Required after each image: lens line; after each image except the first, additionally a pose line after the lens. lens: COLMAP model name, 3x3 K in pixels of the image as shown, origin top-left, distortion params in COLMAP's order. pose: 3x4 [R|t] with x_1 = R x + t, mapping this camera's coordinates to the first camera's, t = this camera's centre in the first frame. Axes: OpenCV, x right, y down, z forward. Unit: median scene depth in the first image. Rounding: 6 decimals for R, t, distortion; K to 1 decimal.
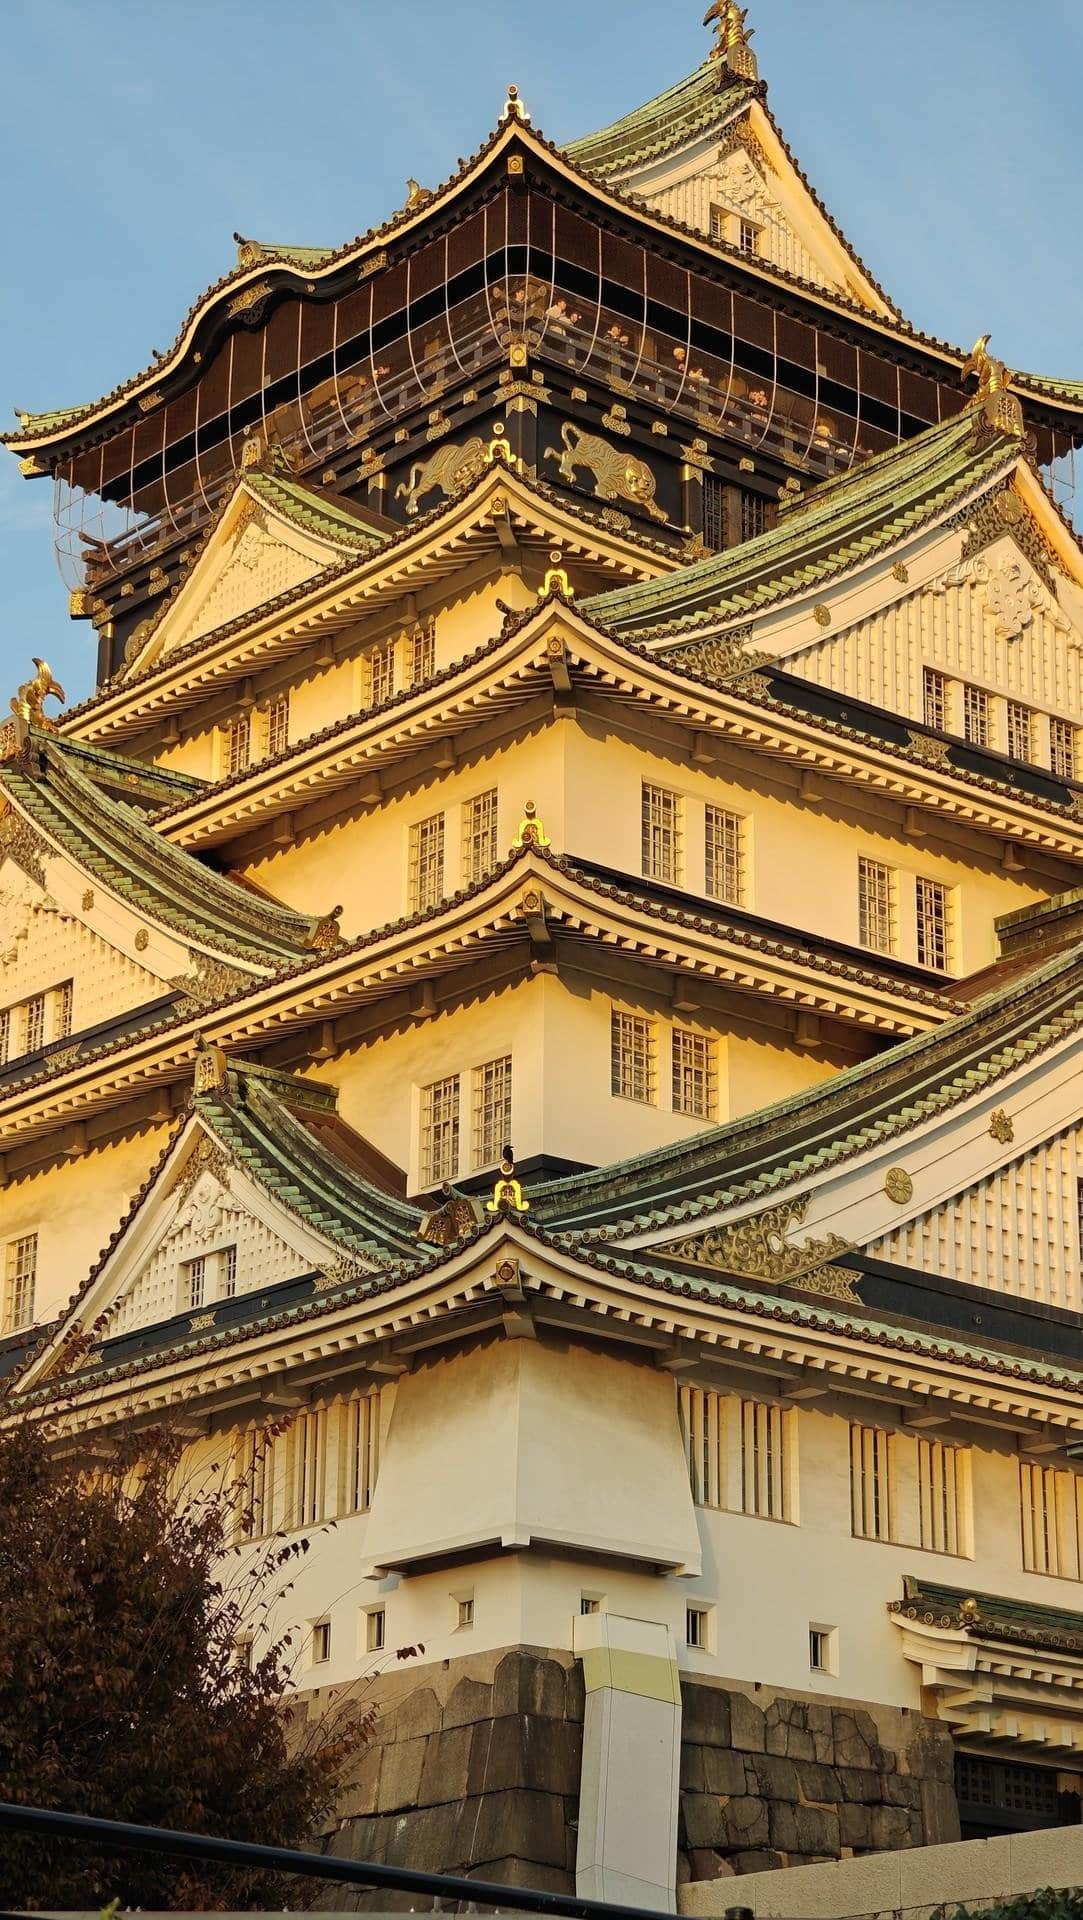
lens RADIAL K [[4101.4, 0, 541.5], [0, 4101.4, 960.0], [0, 0, 1]] dist [0.083080, 0.267839]
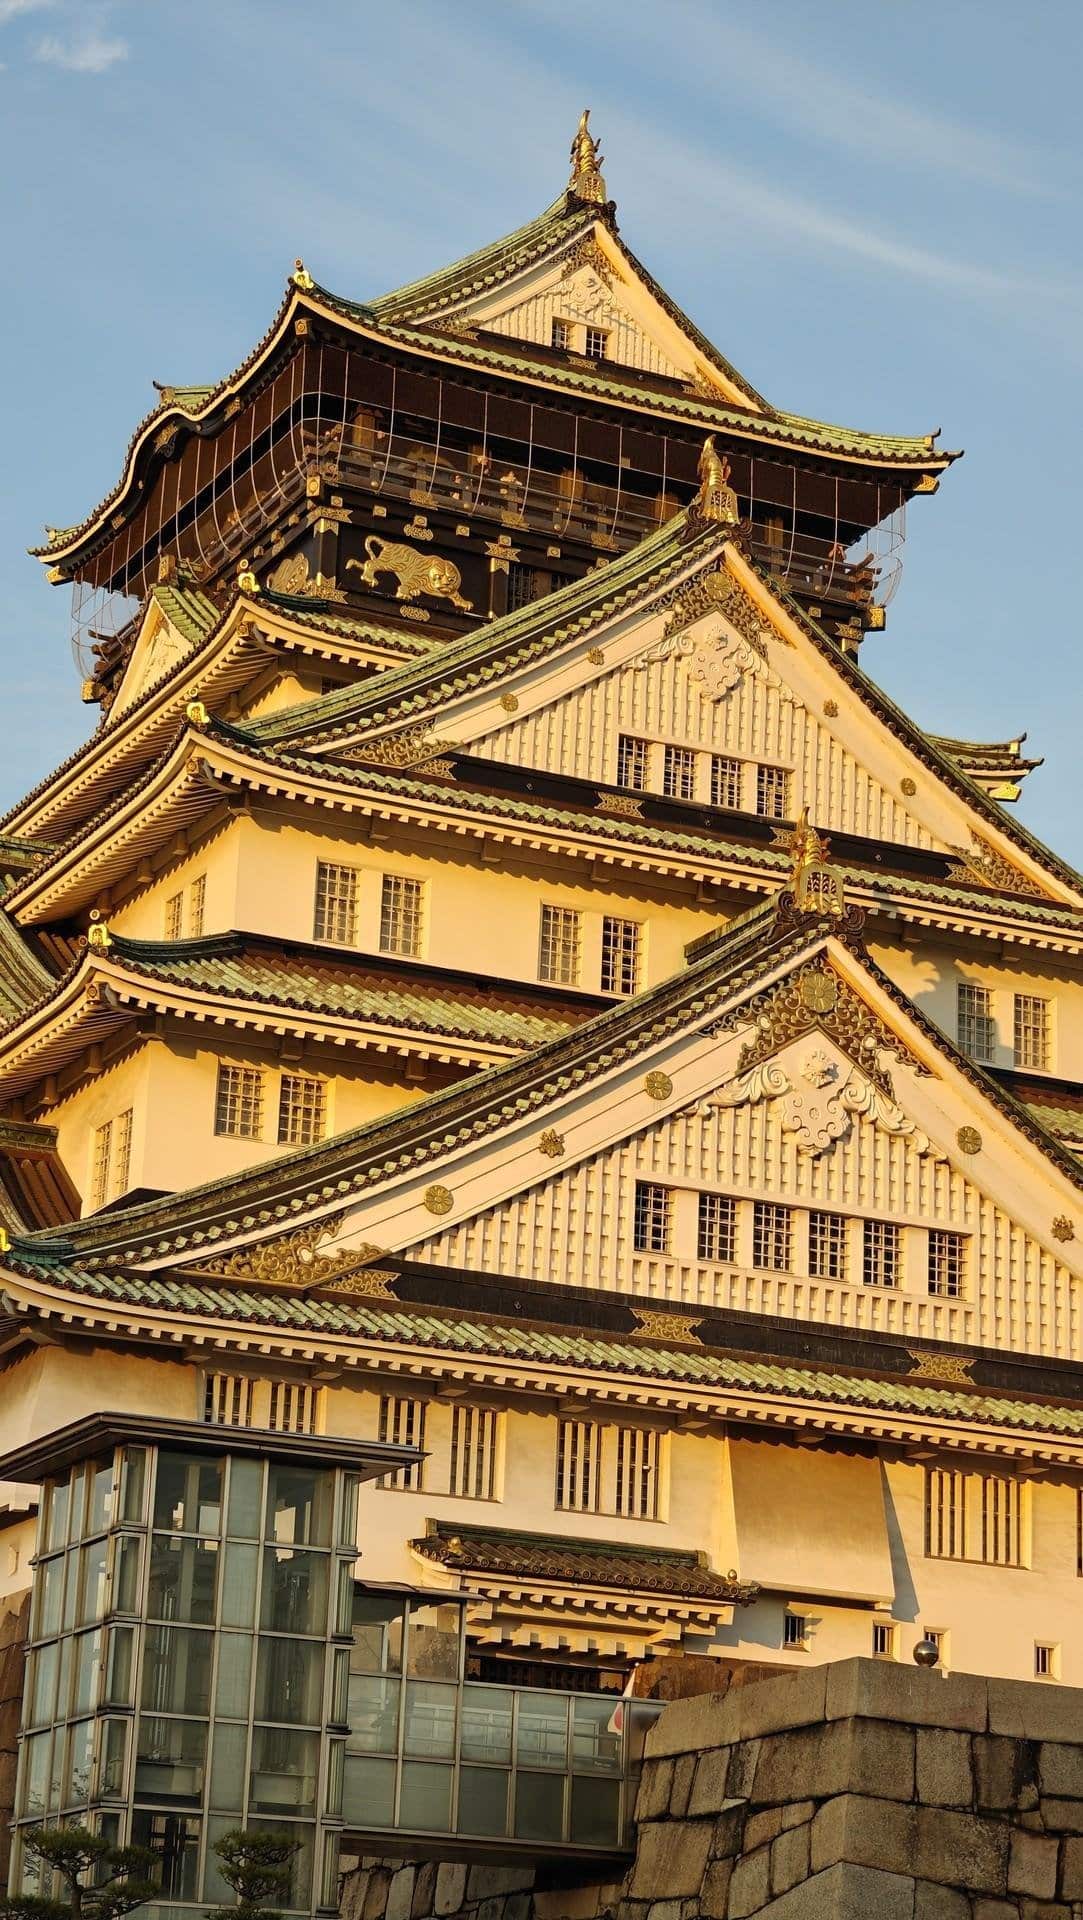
lens RADIAL K [[4101.4, 0, 541.5], [0, 4101.4, 960.0], [0, 0, 1]] dist [0.083080, 0.267839]
pose [[0.968085, -0.047589, -0.246062, 0.355229], [0.057100, 0.997866, 0.031661, -0.045154], [0.244030, -0.044701, 0.968737, -0.149247]]
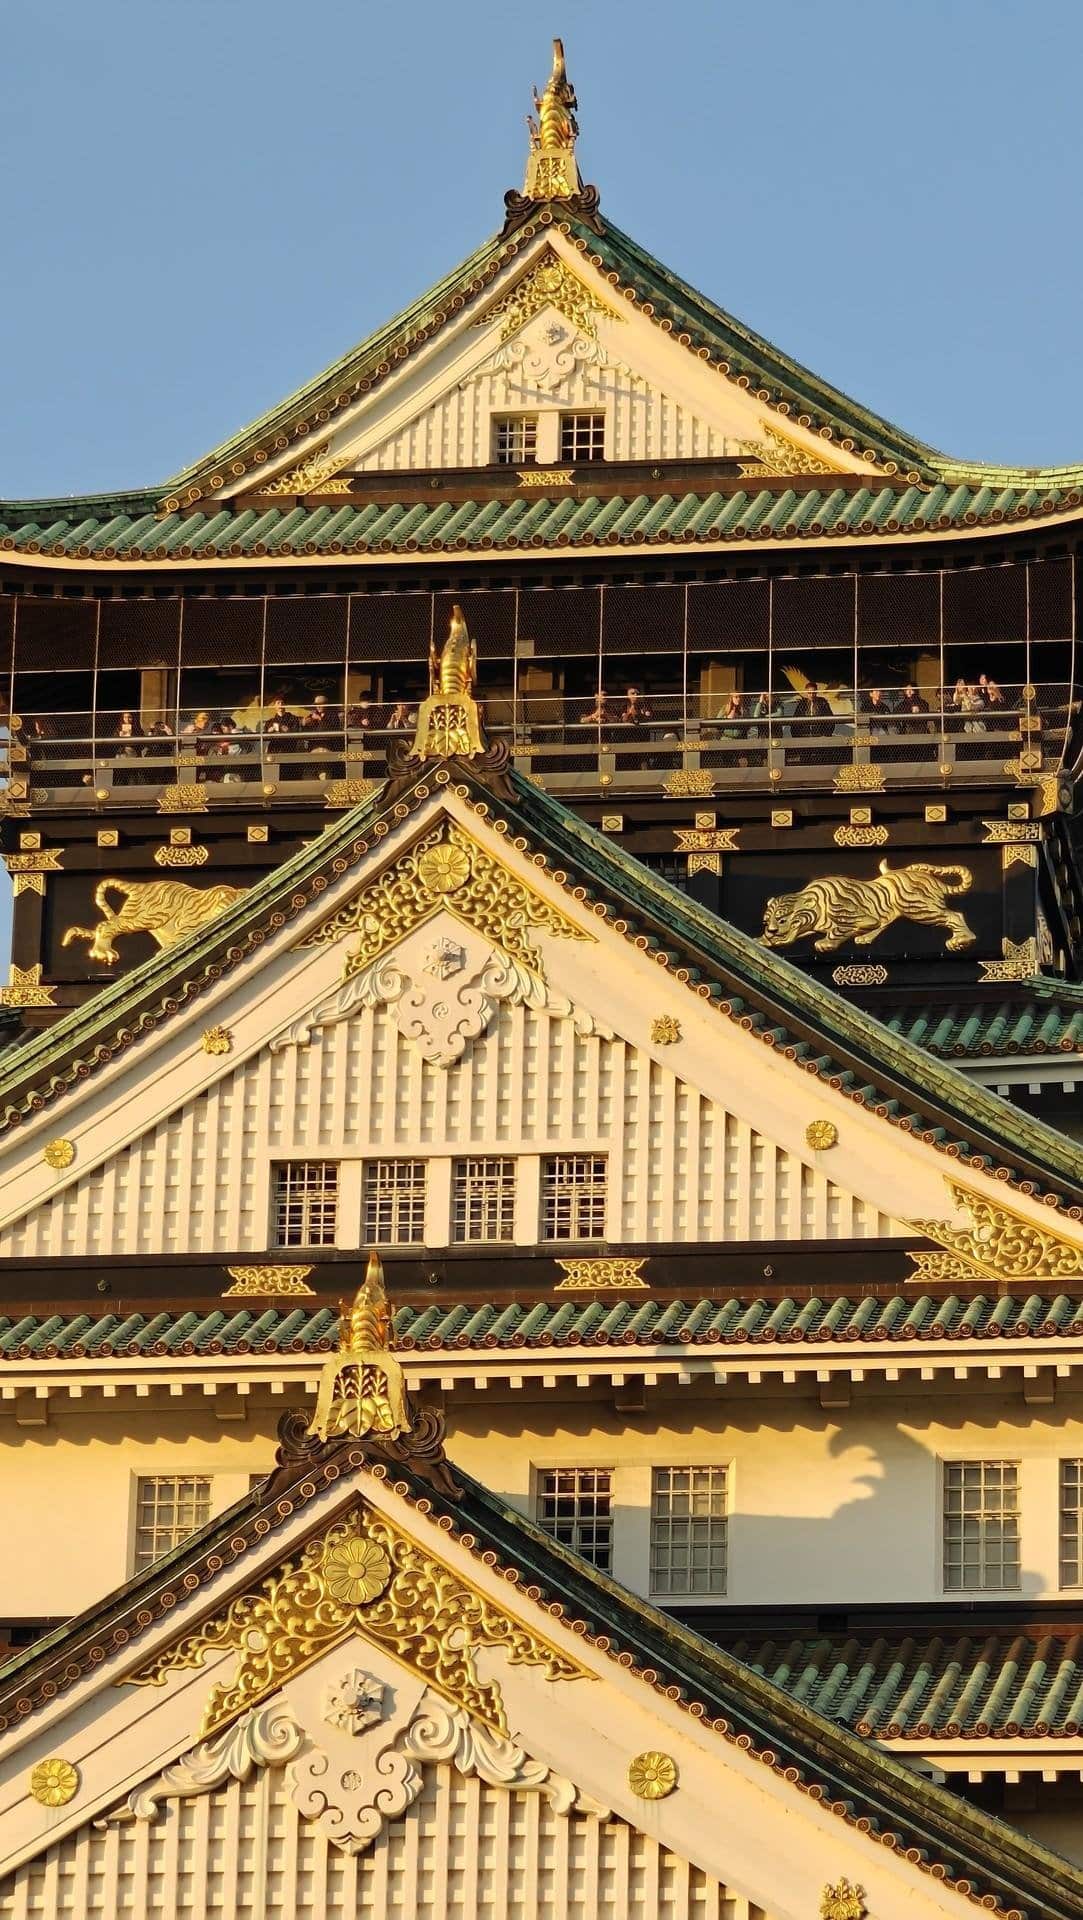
lens RADIAL K [[8110.6, 0, 601.0], [0, 8110.6, 961.2], [0, 0, 1]] dist [0.100085, 1.725997]
pose [[0.658093, -0.239346, -0.713881, 1.115598], [0.242512, 0.964983, -0.099974, 0.046899], [0.712812, -0.107332, 0.693093, 0.084744]]
